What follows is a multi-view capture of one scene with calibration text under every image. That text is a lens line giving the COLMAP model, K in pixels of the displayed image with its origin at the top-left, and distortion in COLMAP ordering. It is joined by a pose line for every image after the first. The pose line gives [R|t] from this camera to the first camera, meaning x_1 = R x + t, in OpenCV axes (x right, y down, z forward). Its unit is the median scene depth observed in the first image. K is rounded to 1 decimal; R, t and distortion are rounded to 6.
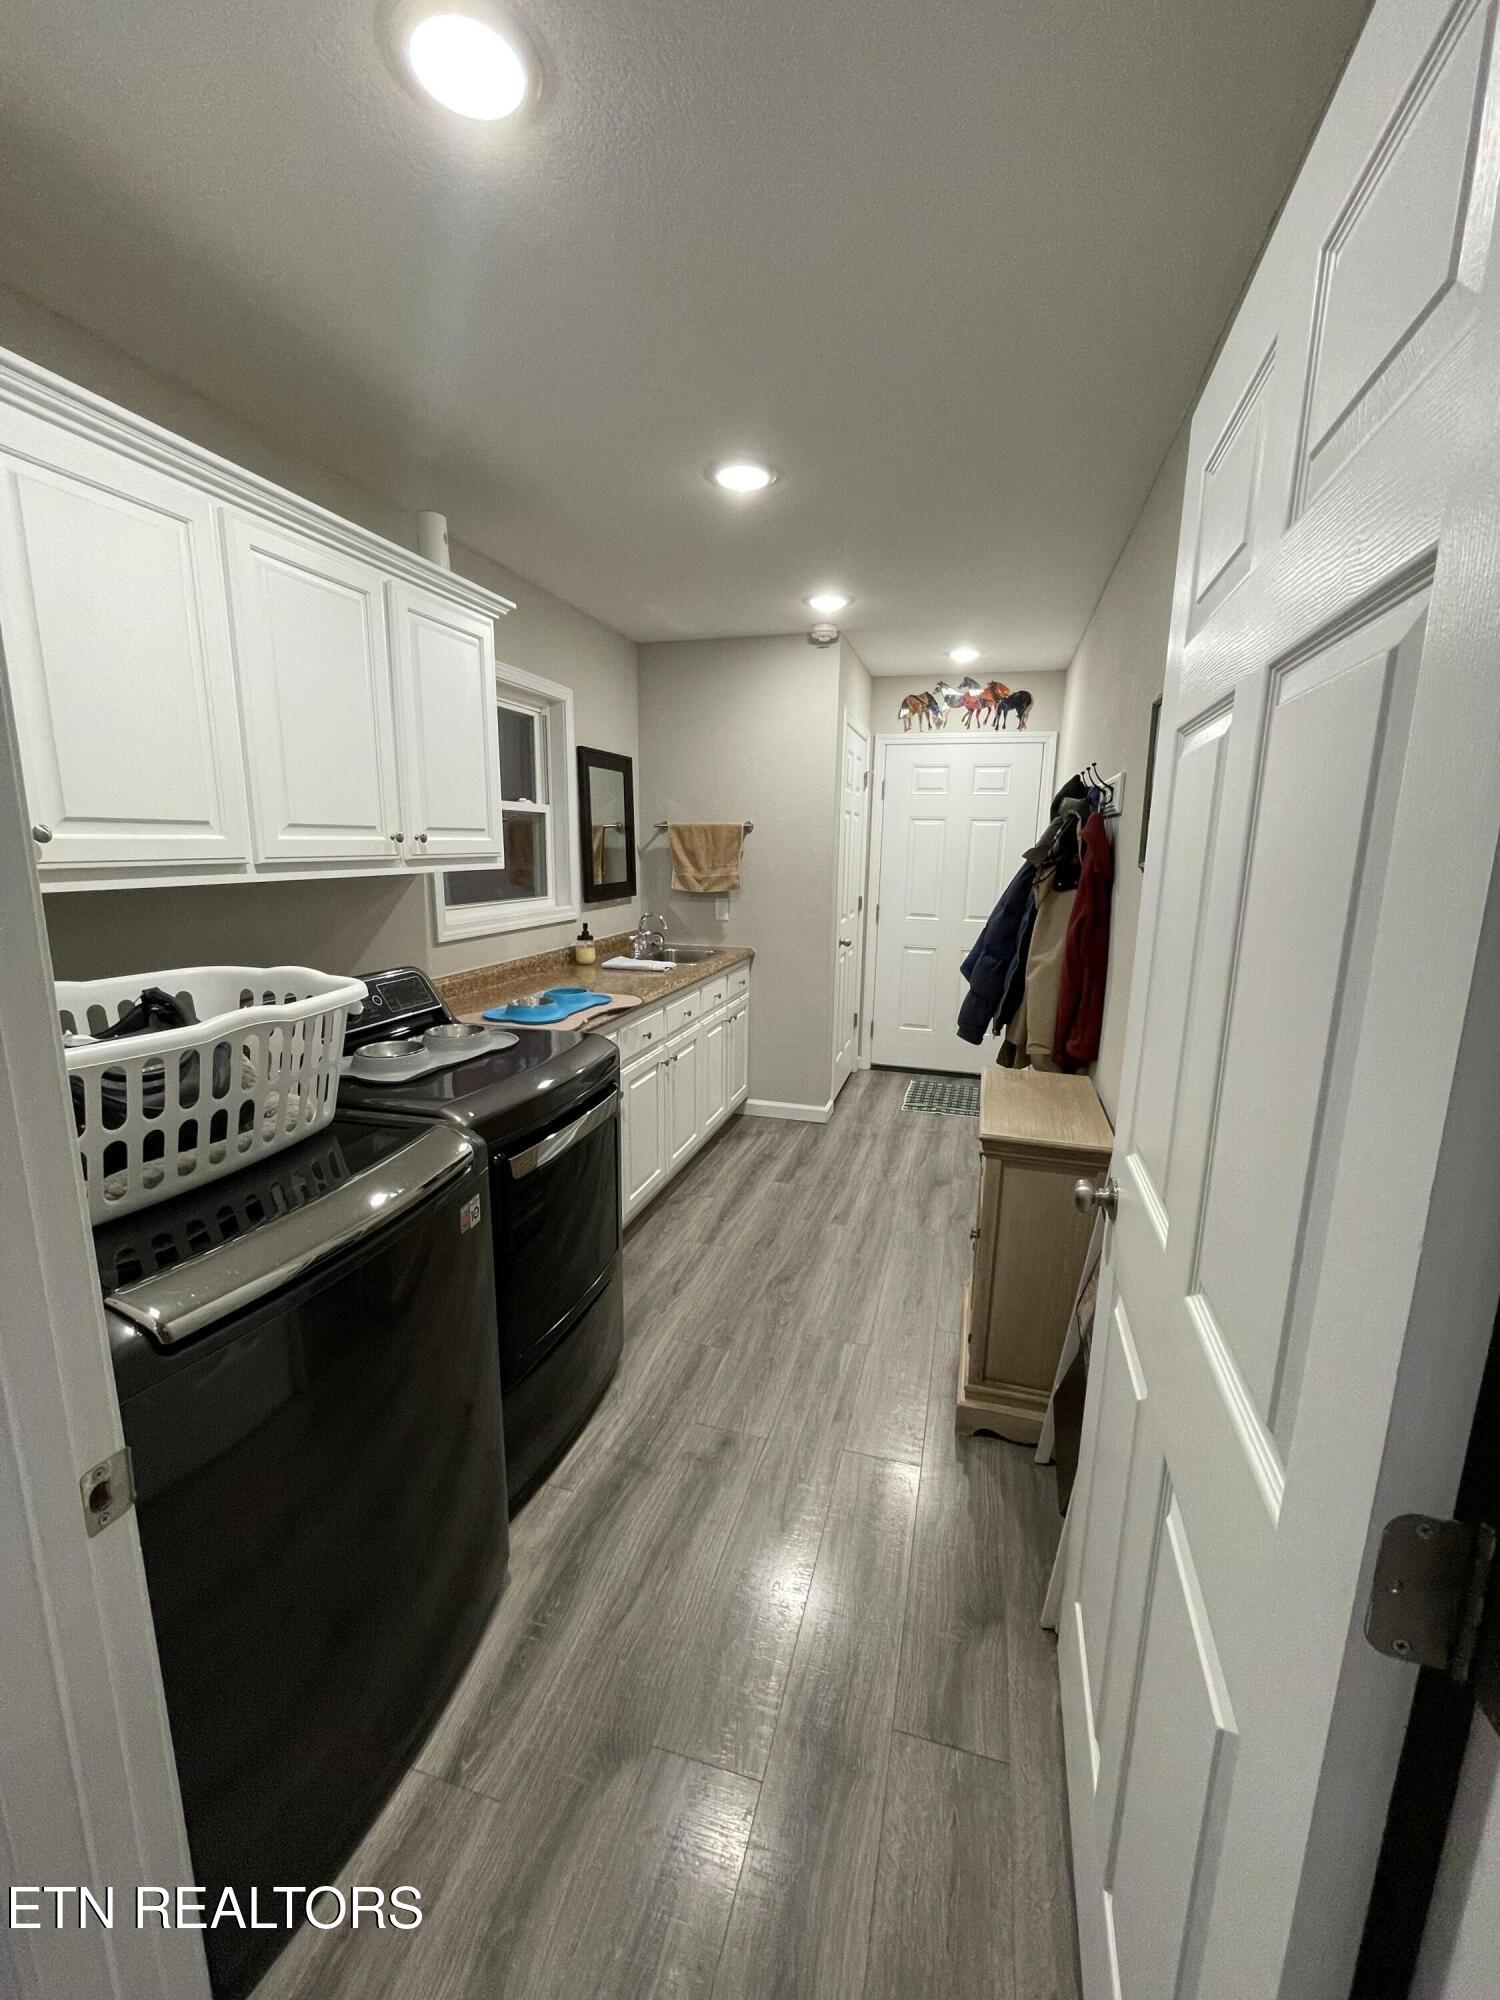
lens RADIAL K [[811.6, 0, 742.6], [0, 811.6, 1008.2], [0, 0, 1]] dist [-0.000773, 0.000207]
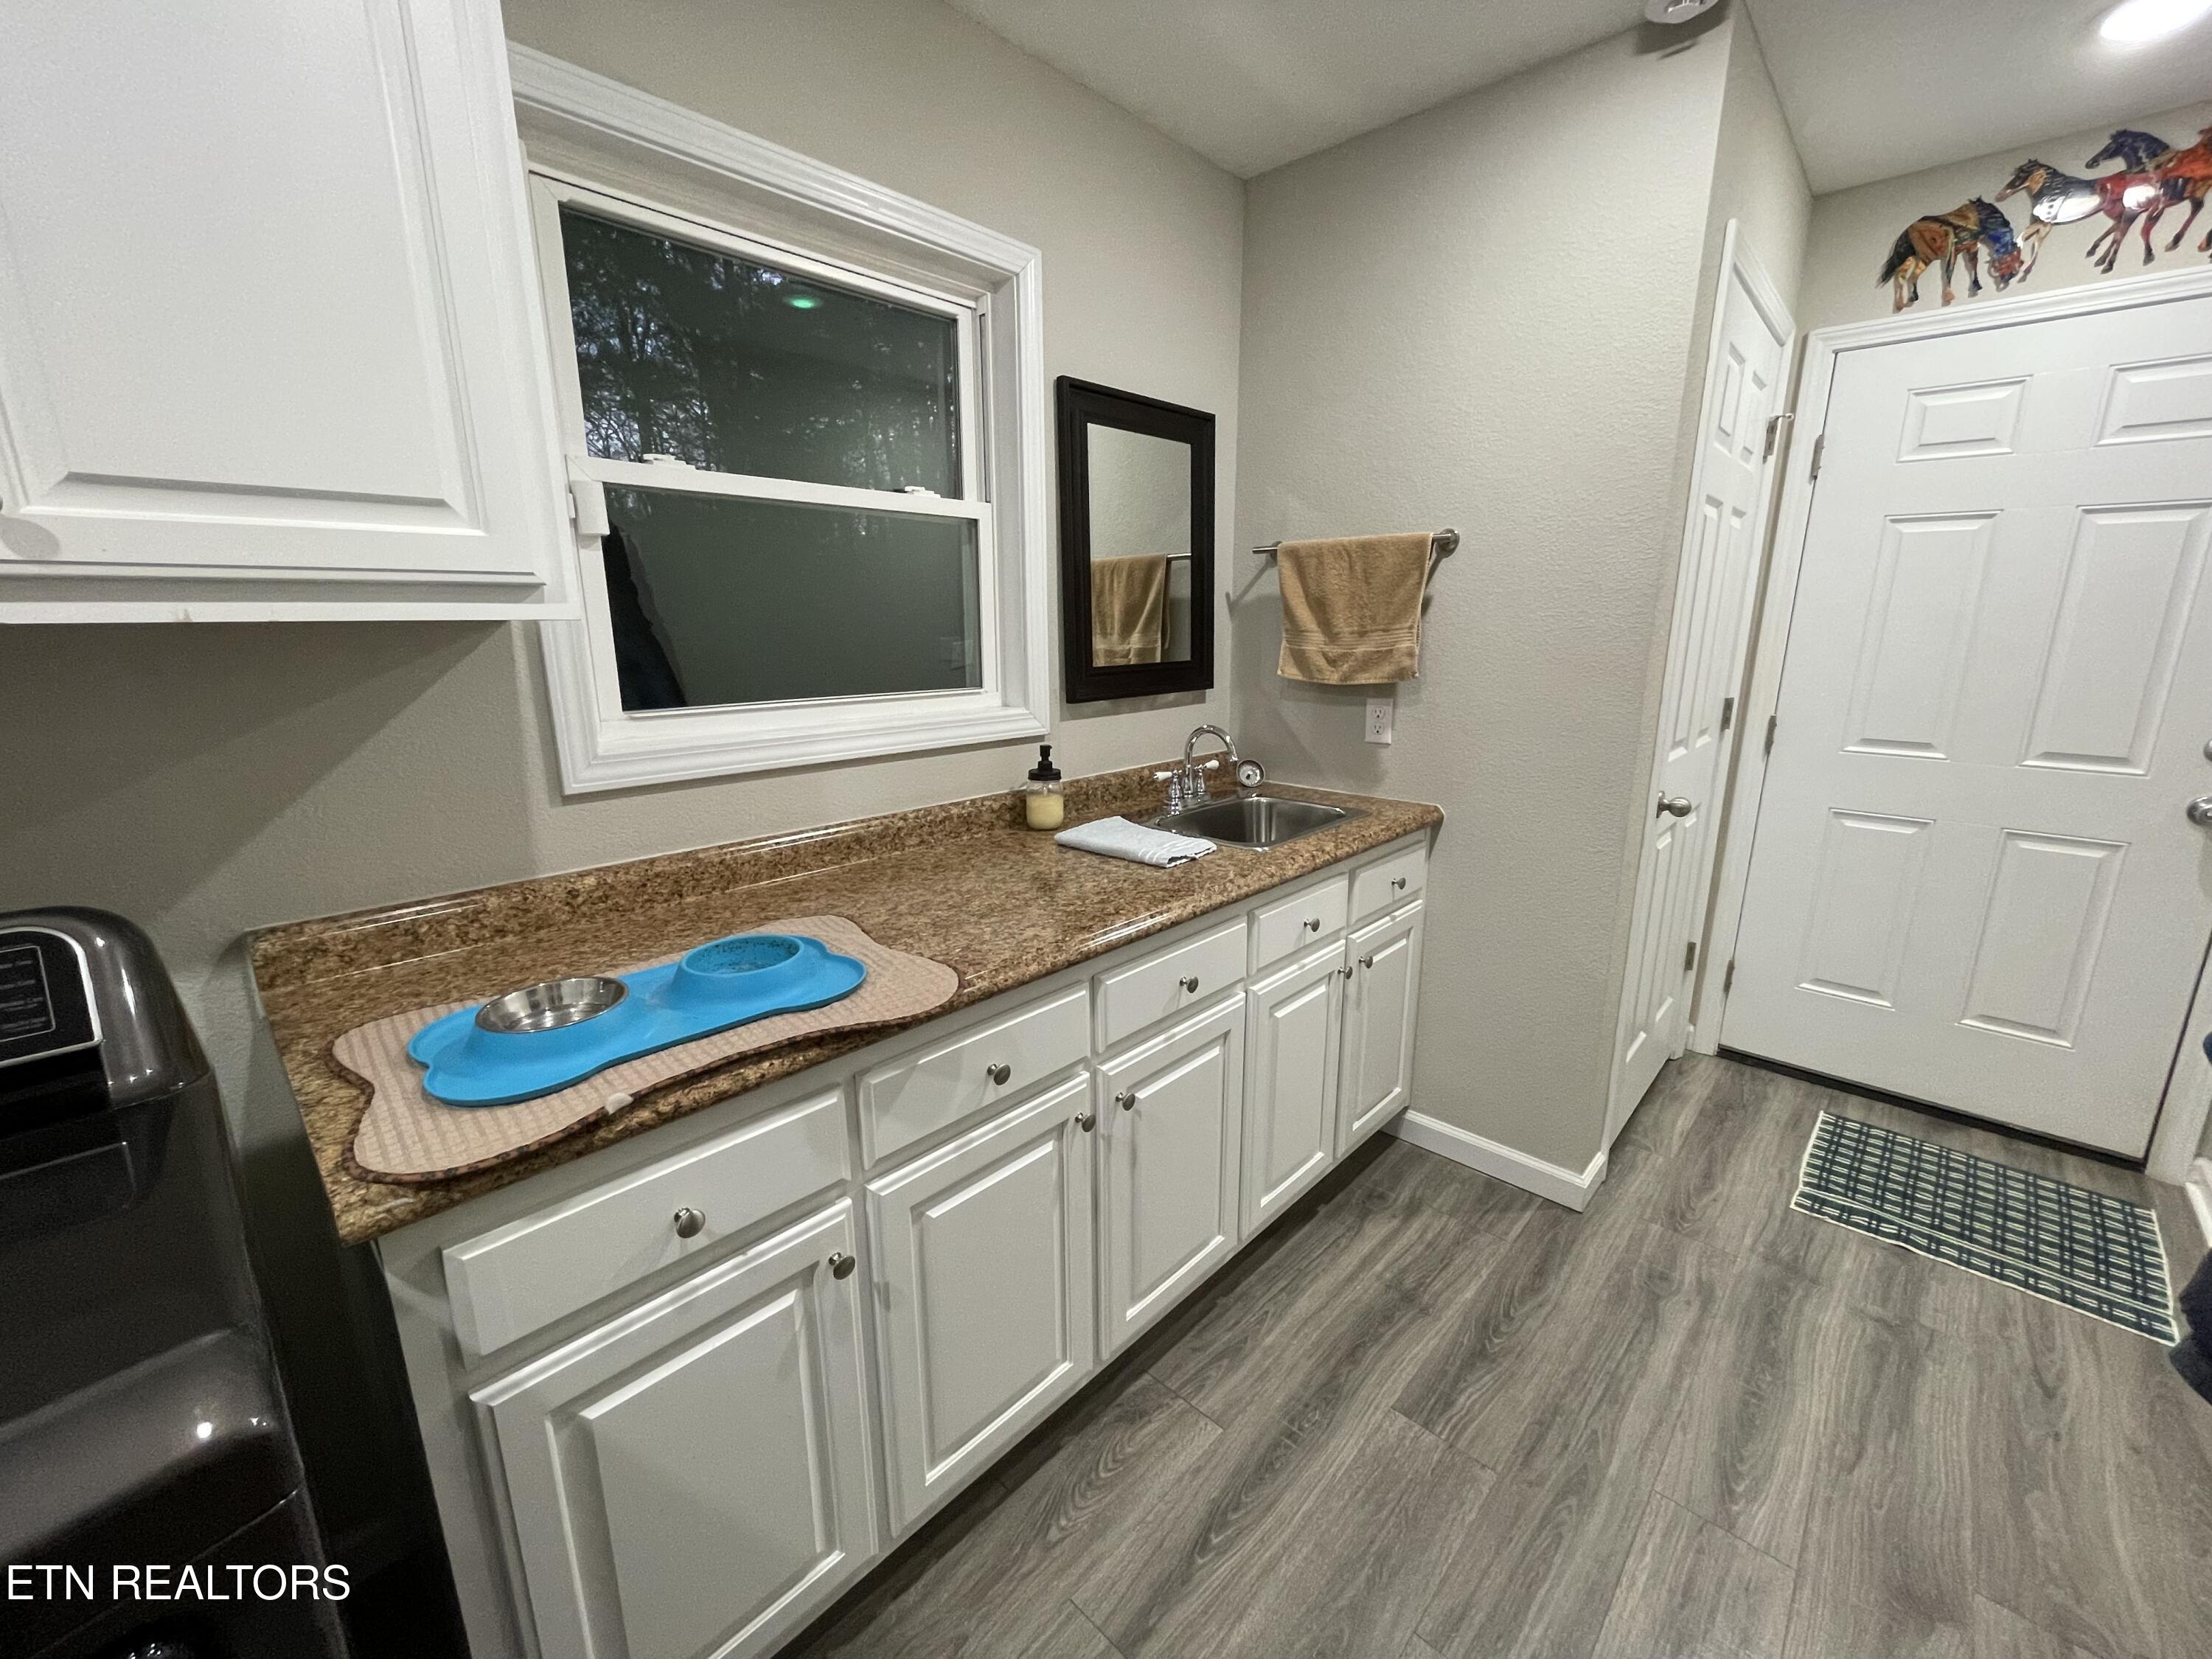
lens RADIAL K [[897.7, 0, 1111.8], [0, 897.7, 825.6], [0, 0, 1]] dist [-0.000773, 0.000207]
pose [[0.896139, 0.086842, -0.435194, 0.071511], [-0.076356, 0.996214, 0.041562, -0.072781], [0.437156, -0.004016, 0.899377, 0.470585]]
